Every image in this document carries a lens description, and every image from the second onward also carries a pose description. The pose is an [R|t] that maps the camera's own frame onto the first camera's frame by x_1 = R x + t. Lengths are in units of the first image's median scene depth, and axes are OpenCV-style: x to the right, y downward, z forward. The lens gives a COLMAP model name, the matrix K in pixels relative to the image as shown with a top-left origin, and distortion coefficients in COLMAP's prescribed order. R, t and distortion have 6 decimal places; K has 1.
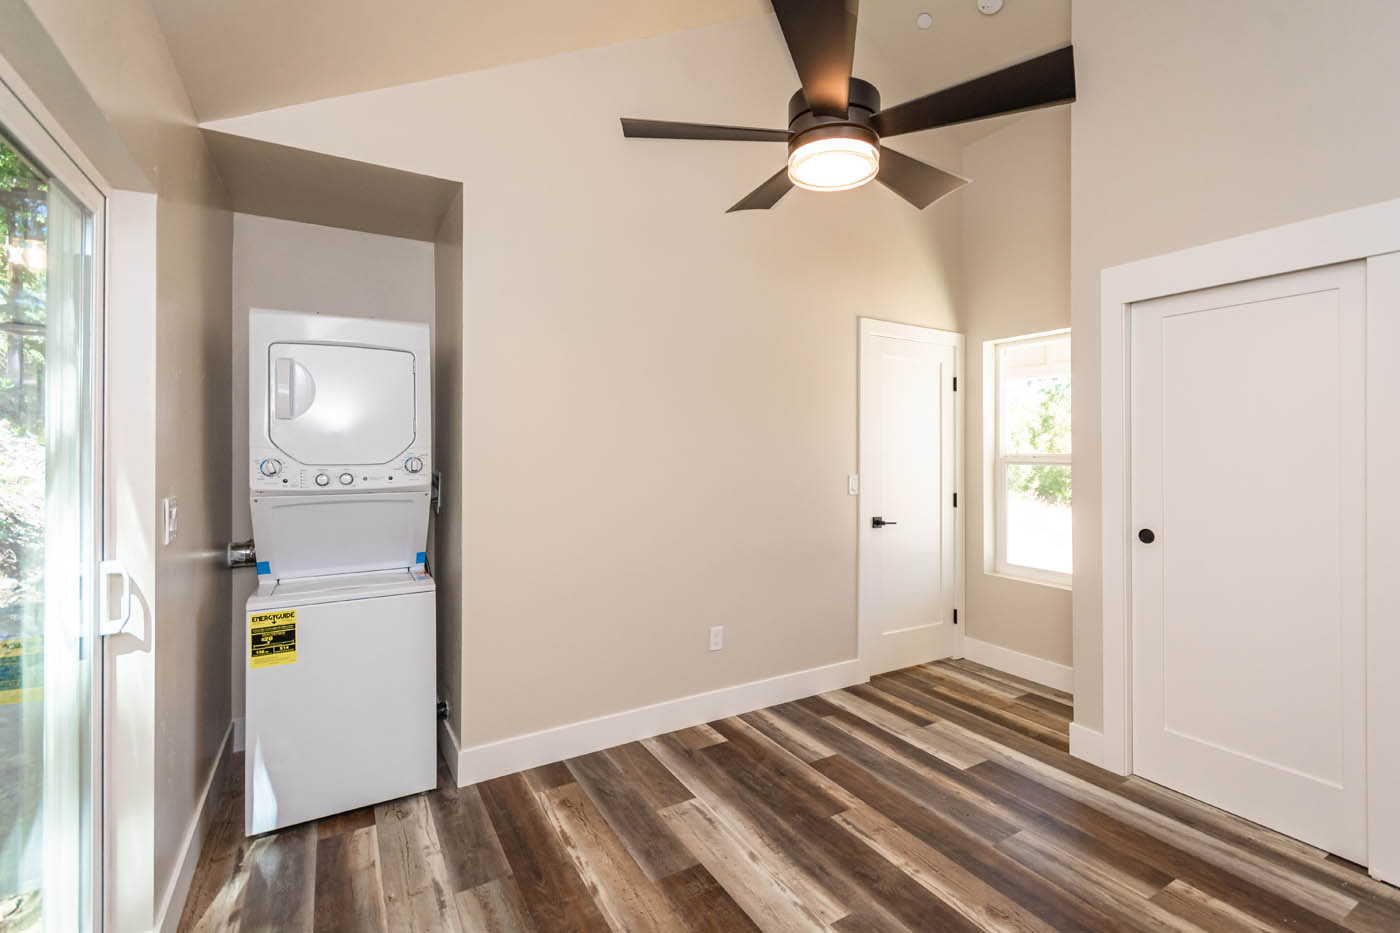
lens RADIAL K [[621.7, 0, 715.9], [0, 621.7, 454.9], [0, 0, 1]] dist [0.000780, -0.000228]
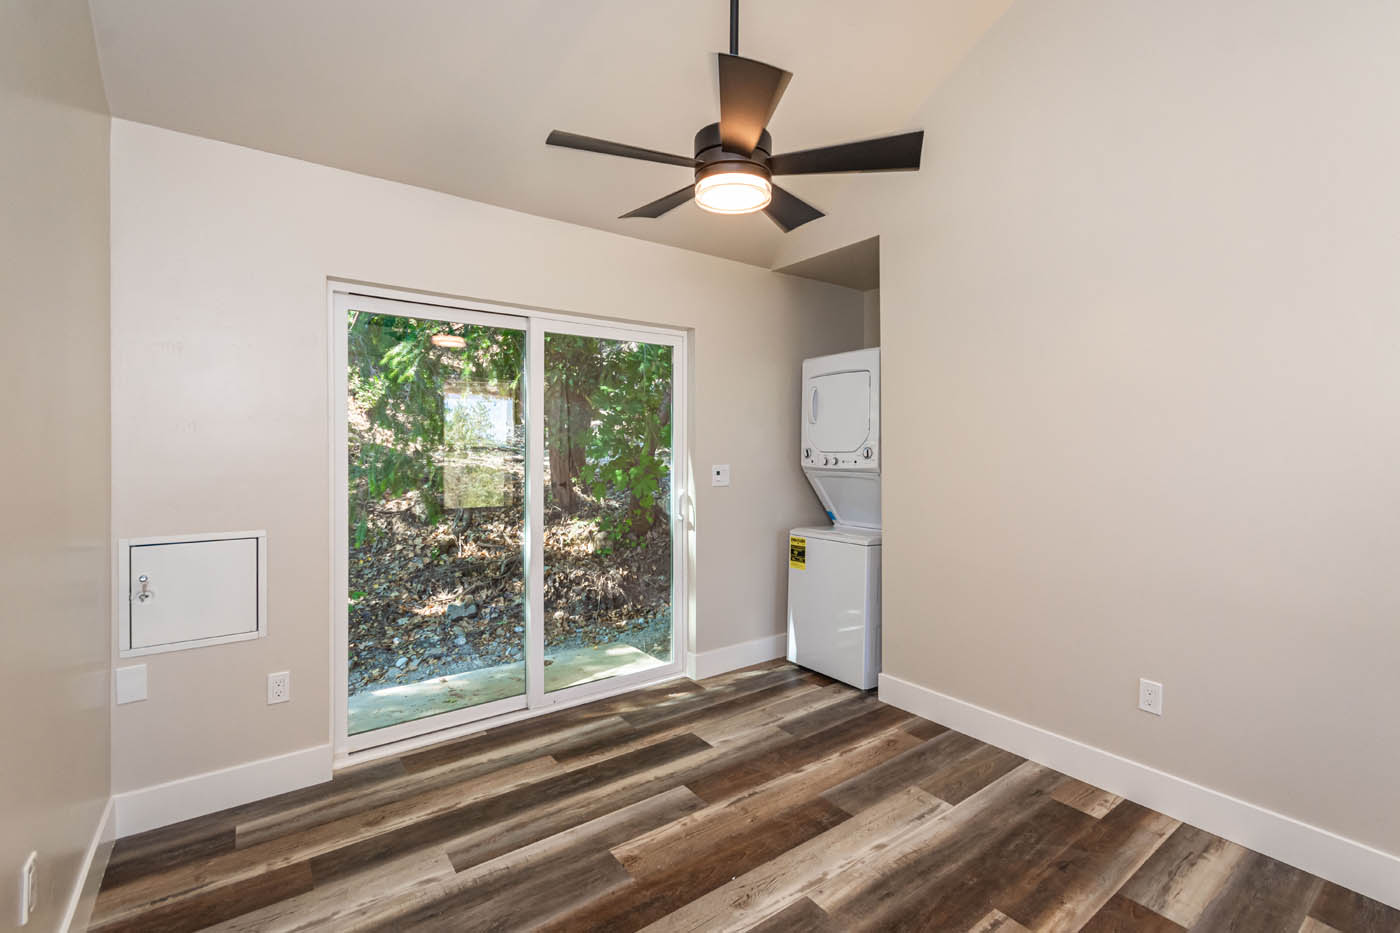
lens RADIAL K [[621.7, 0, 715.9], [0, 621.7, 454.9], [0, 0, 1]] dist [0.000780, -0.000228]
pose [[0.098614, 0.010507, -0.995070, 0.835940], [-0.001035, 0.999945, 0.010456, 0.006627], [0.995125, -0.000001, 0.098620, 0.524857]]
